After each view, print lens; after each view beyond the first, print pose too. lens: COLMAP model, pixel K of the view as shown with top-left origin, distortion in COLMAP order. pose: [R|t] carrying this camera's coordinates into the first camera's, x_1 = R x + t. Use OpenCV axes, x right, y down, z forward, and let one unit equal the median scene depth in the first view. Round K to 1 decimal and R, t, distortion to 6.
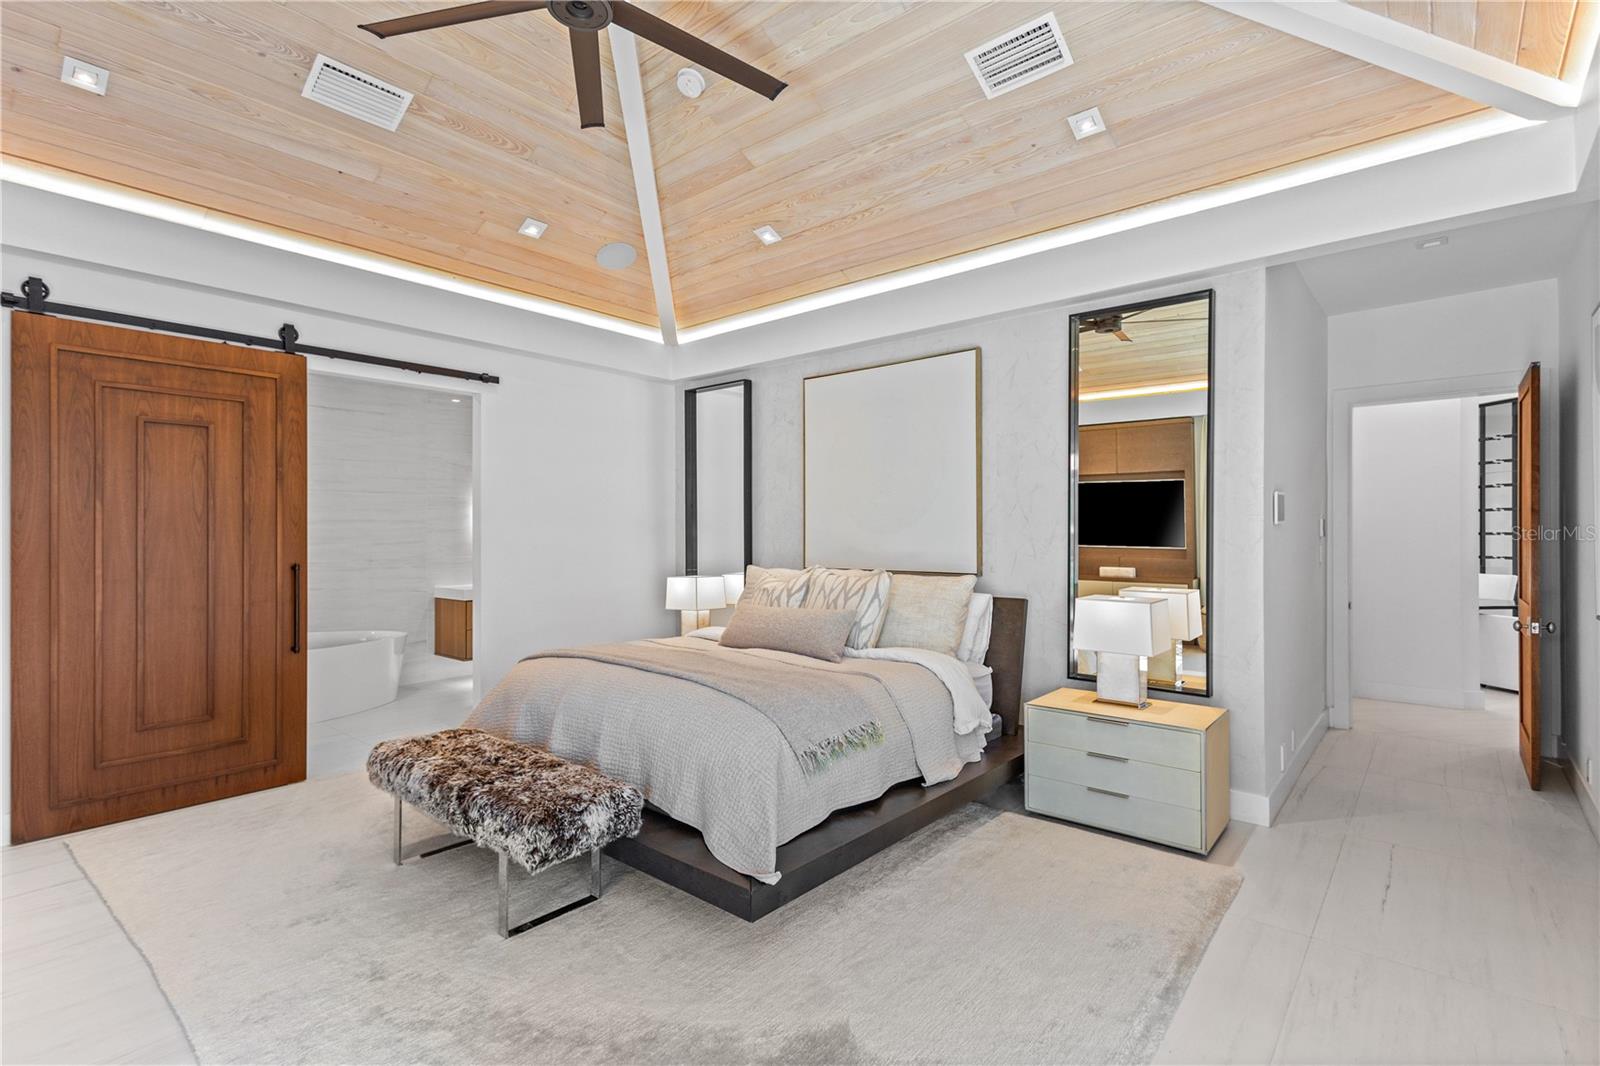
lens RADIAL K [[742.7, 0, 805.3], [0, 742.7, 530.4], [0, 0, 1]] dist [0.007481, -0.000055]
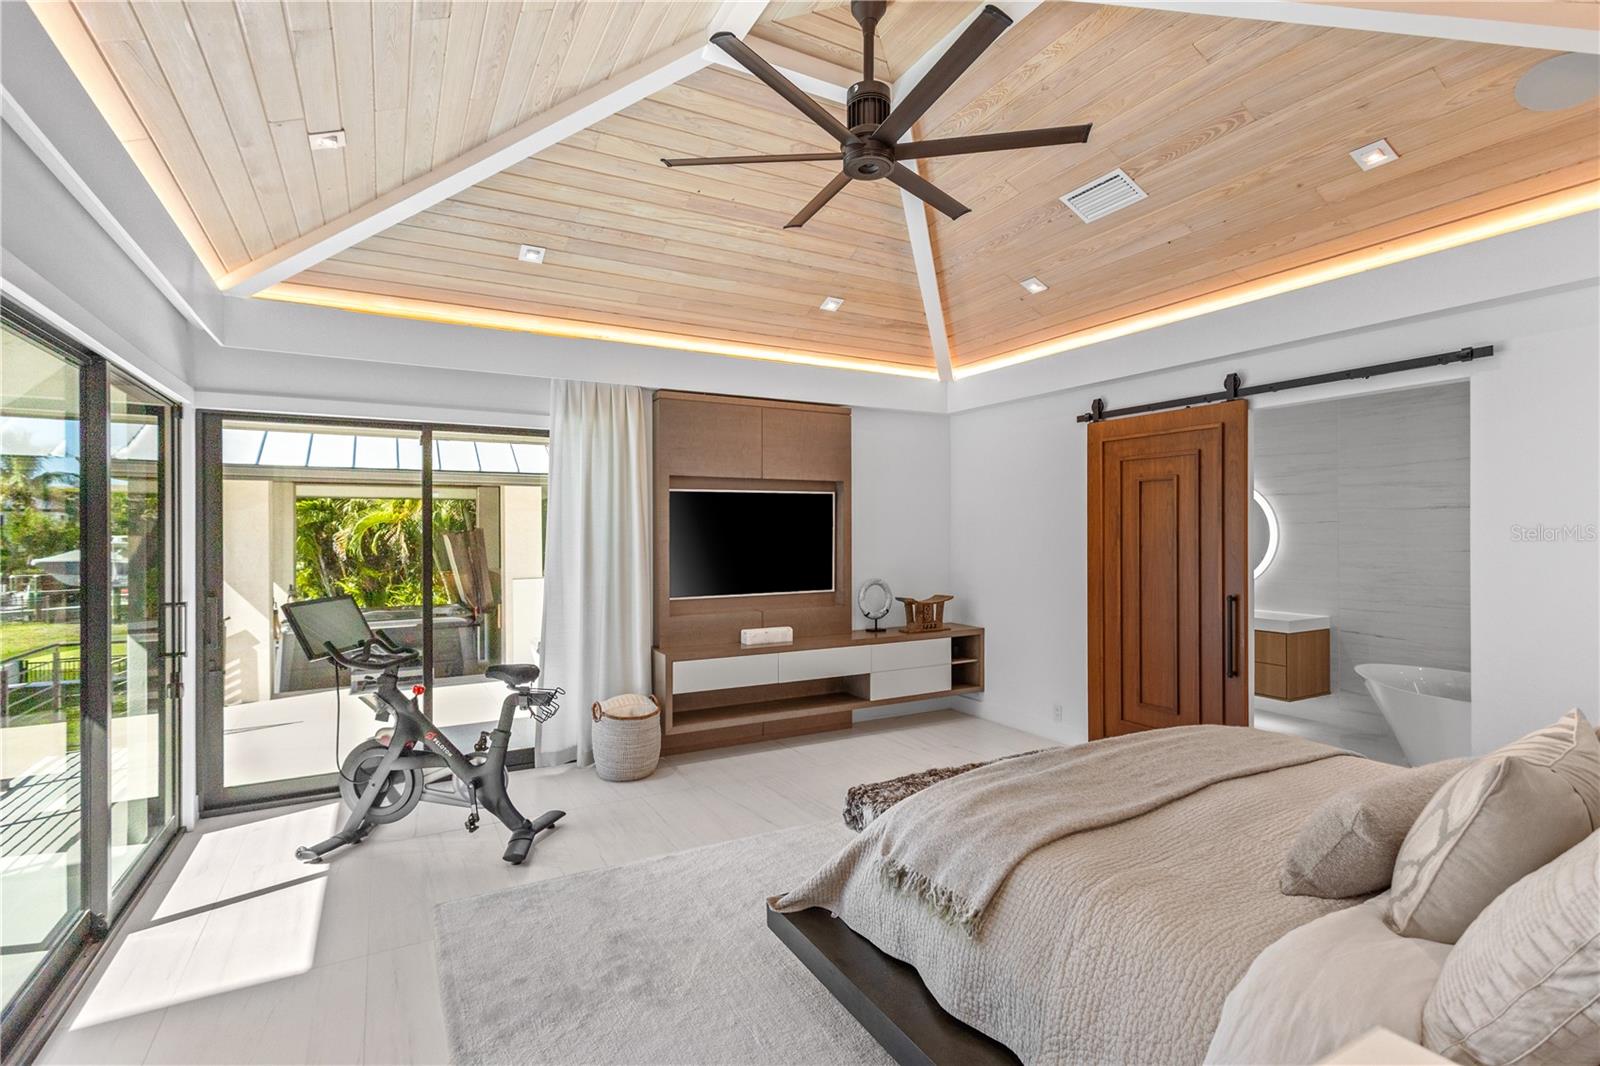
lens RADIAL K [[766.2, 0, 806.6], [0, 766.2, 530.7], [0, 0, 1]] dist [-0.000003, -0.000012]
pose [[-0.349796, 0.000243, -0.936826, 0.613401], [0.009506, 0.999949, -0.003290, -0.054442], [0.936778, -0.010056, -0.349780, 0.875107]]
